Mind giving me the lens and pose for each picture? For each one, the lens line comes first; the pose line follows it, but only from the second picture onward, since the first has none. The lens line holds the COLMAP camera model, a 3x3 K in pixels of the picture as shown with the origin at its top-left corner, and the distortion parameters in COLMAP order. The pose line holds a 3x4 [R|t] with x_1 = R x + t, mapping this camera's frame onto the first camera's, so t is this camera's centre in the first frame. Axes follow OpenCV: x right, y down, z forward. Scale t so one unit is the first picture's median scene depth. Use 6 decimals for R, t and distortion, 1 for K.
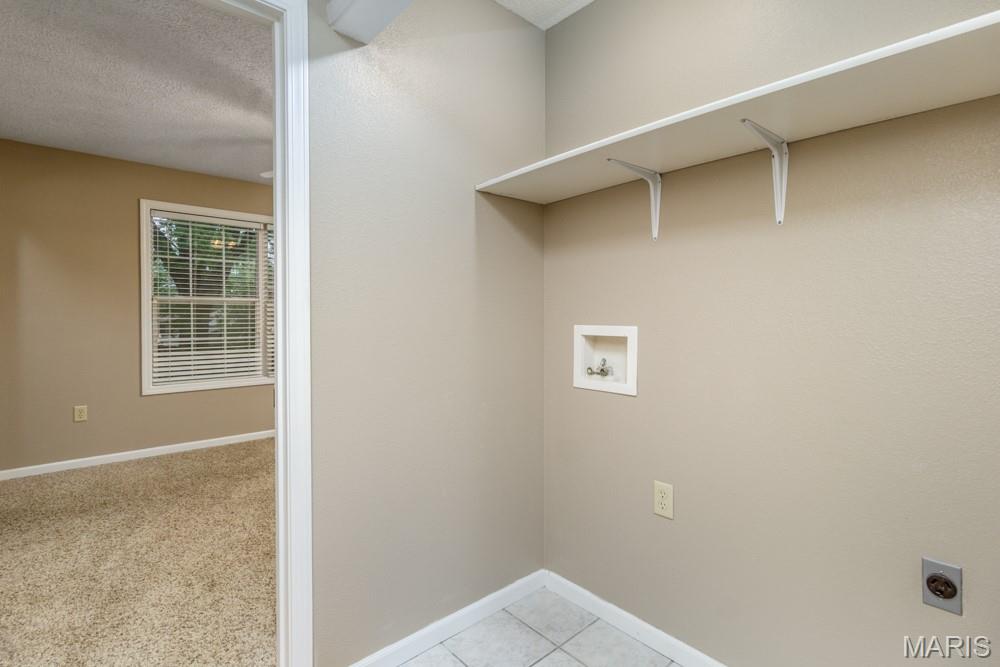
lens RADIAL K [[471.4, 0, 503.1], [0, 471.4, 312.5], [0, 0, 1]] dist [-0.002320, -0.000433]
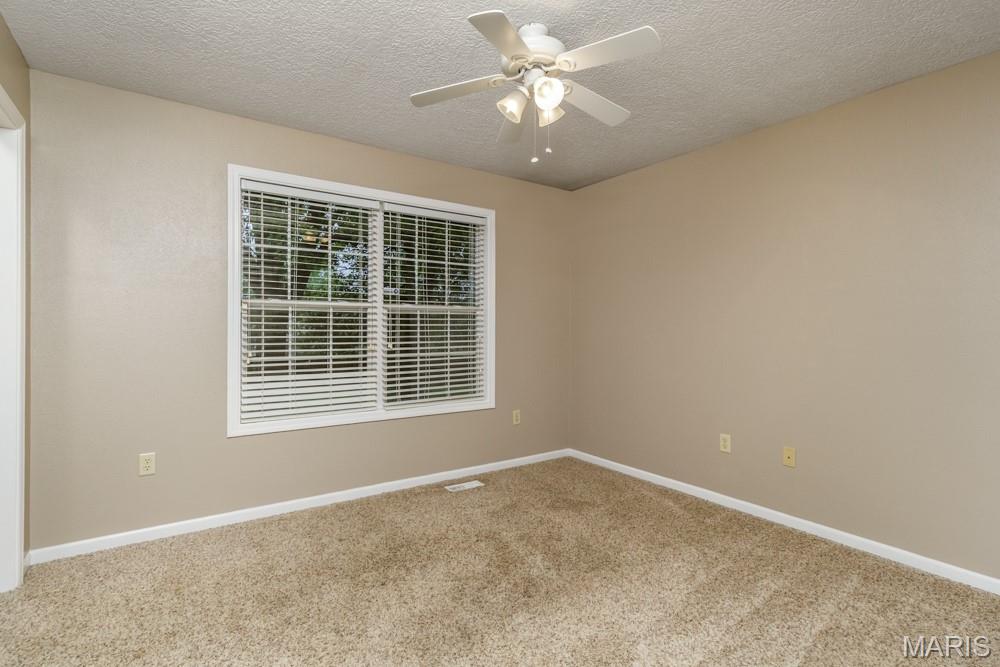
lens RADIAL K [[480.1, 0, 499.6], [0, 480.1, 321.6], [0, 0, 1]] dist [0.001279, 0.000393]
pose [[0.992675, 0.010425, -0.120362, -0.251810], [-0.010412, 0.999946, 0.000741, -0.004454], [0.120363, 0.000518, 0.992730, 0.303458]]
